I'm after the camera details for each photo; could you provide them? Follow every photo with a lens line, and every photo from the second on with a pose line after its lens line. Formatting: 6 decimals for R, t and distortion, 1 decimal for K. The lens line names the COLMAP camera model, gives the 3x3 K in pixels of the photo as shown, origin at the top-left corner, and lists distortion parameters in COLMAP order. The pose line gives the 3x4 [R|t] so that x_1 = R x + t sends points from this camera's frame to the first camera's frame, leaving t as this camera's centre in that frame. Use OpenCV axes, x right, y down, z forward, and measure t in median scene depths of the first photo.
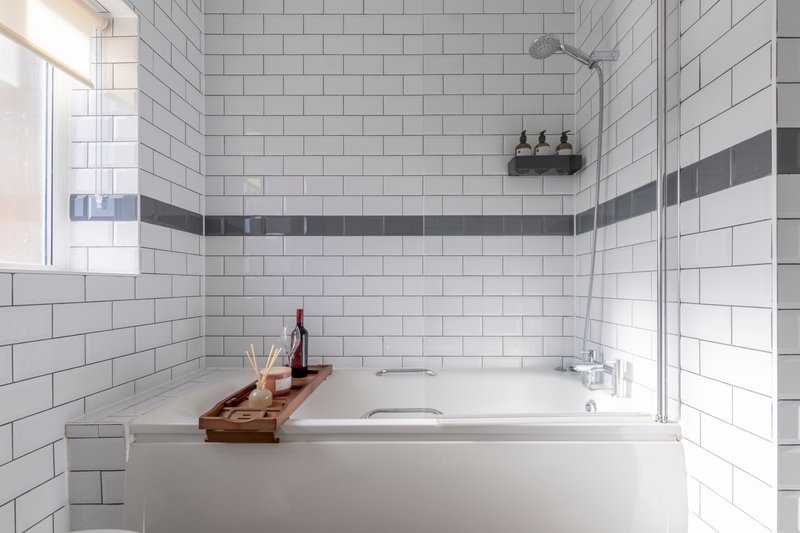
lens RADIAL K [[338.5, 0, 400.9], [0, 338.5, 286.6], [0, 0, 1]] dist [-0.000847, -0.000200]
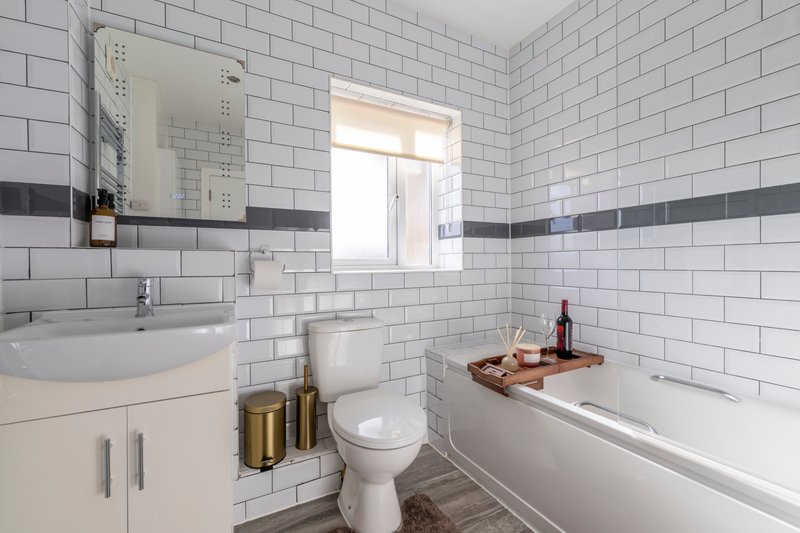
lens RADIAL K [[316.8, 0, 399.5], [0, 316.8, 267.9], [0, 0, 1]] dist [0.000917, -0.000246]
pose [[0.491097, 0.003064, -0.871100, 0.389096], [0.007419, 0.999943, 0.007699, -0.057861], [0.871073, -0.010244, 0.491046, -0.014843]]
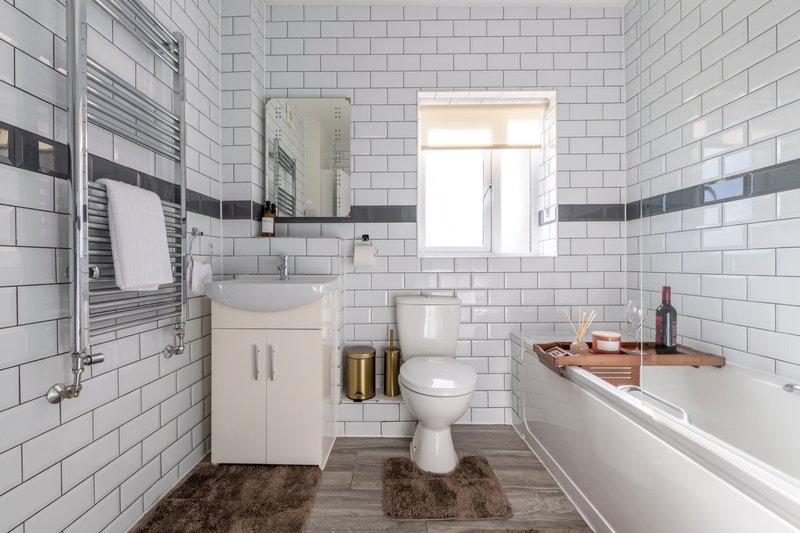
lens RADIAL K [[314.5, 0, 401.3], [0, 314.5, 266.8], [0, 0, 1]] dist [0.000186, -0.000044]
pose [[0.046260, 0.005097, -0.998916, 0.617558], [0.002220, 0.999984, 0.005206, 0.004262], [0.998927, -0.002458, 0.046248, 0.204602]]
